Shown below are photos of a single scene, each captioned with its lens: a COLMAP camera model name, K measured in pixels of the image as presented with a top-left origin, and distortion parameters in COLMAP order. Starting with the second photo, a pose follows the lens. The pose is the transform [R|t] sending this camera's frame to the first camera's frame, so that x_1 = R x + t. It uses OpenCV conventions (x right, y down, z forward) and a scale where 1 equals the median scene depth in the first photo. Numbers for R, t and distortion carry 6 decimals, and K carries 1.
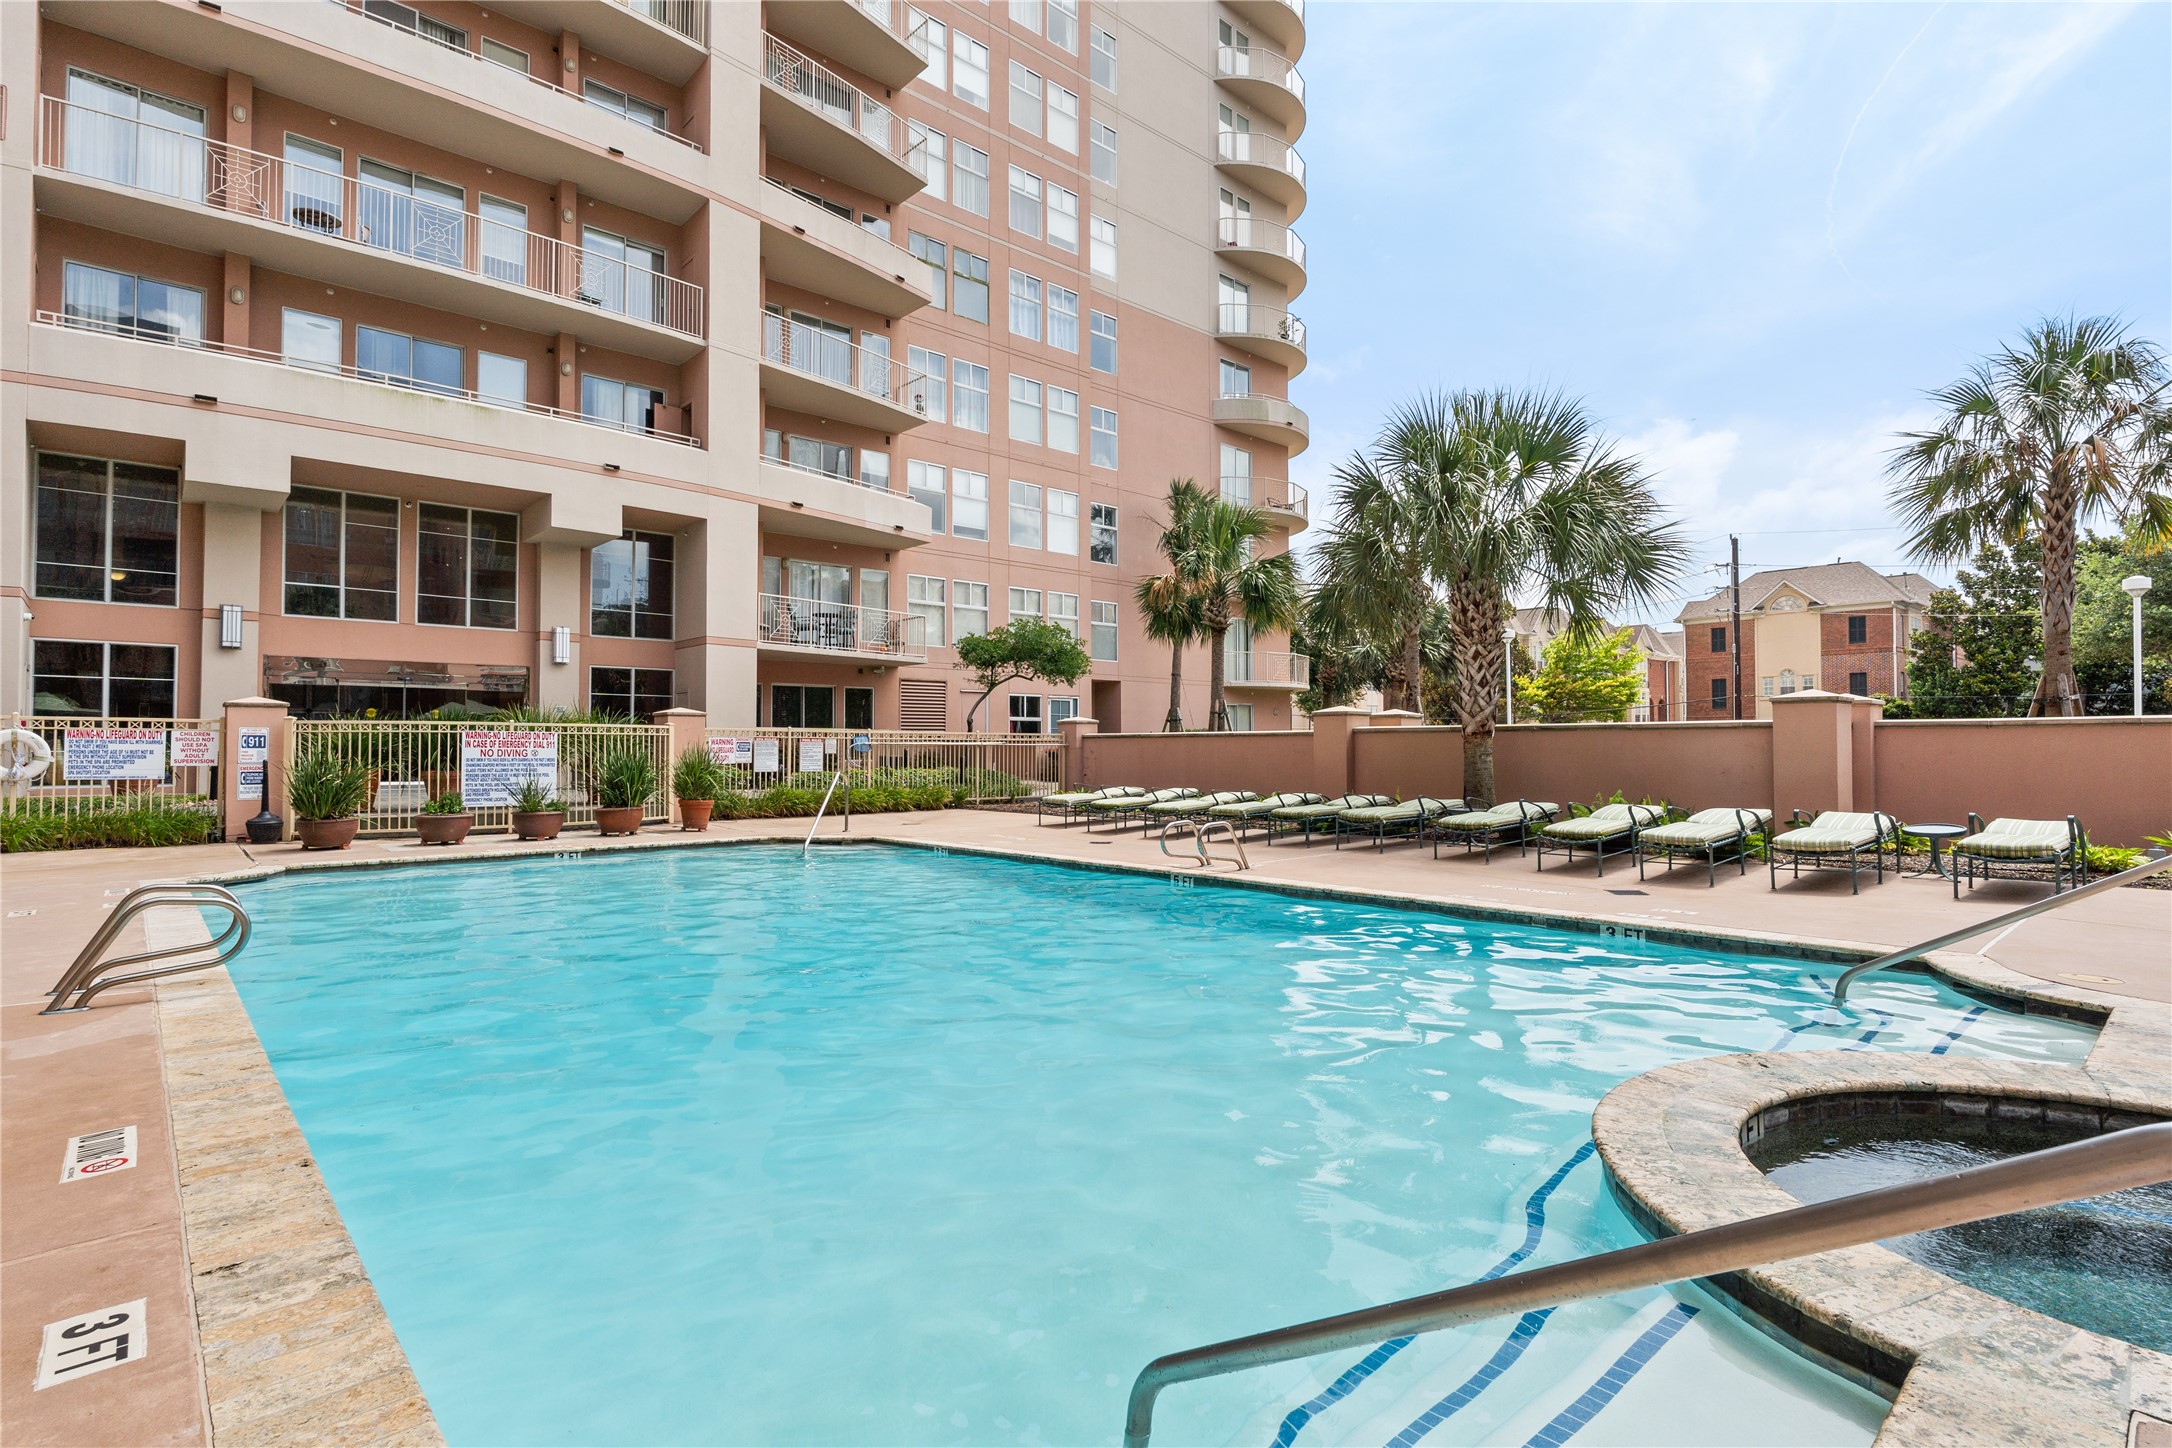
lens RADIAL K [[981.7, 0, 1086.0], [0, 981.7, 724.0], [0, 0, 1]] dist [0.000845, -0.000161]
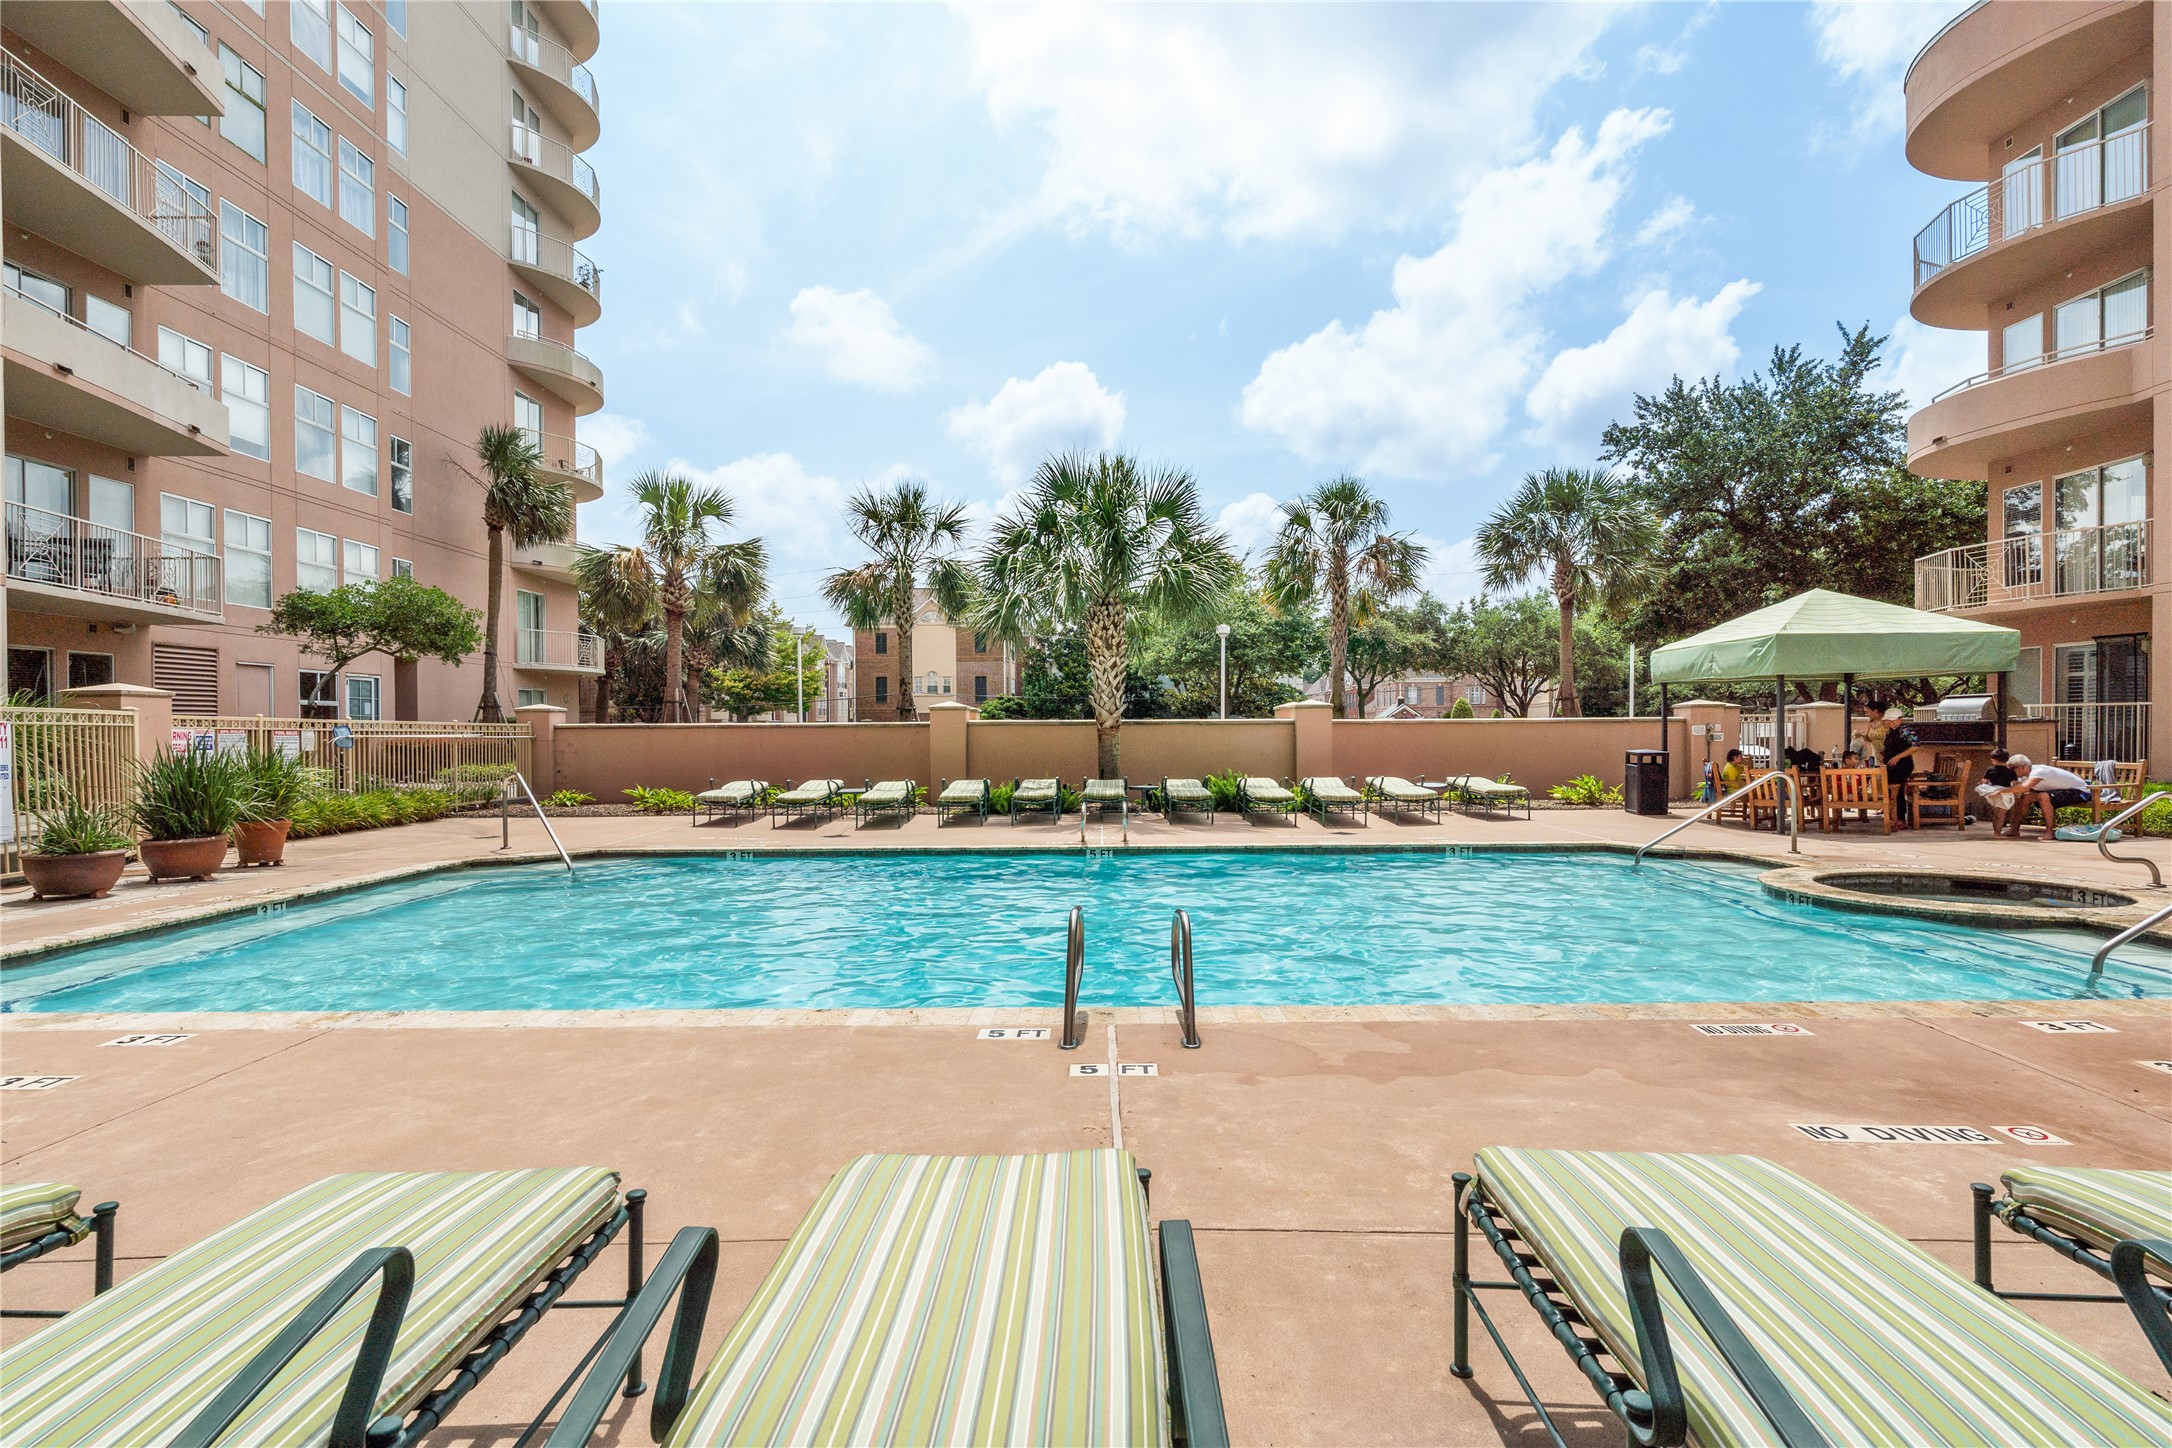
lens RADIAL K [[981.7, 0, 1086.0], [0, 981.7, 724.0], [0, 0, 1]] dist [0.000845, -0.000161]
pose [[0.714825, 0.003624, 0.699294, -0.175230], [-0.011301, 0.999916, 0.006370, -0.000456], [-0.699212, -0.012456, 0.714806, 0.039402]]
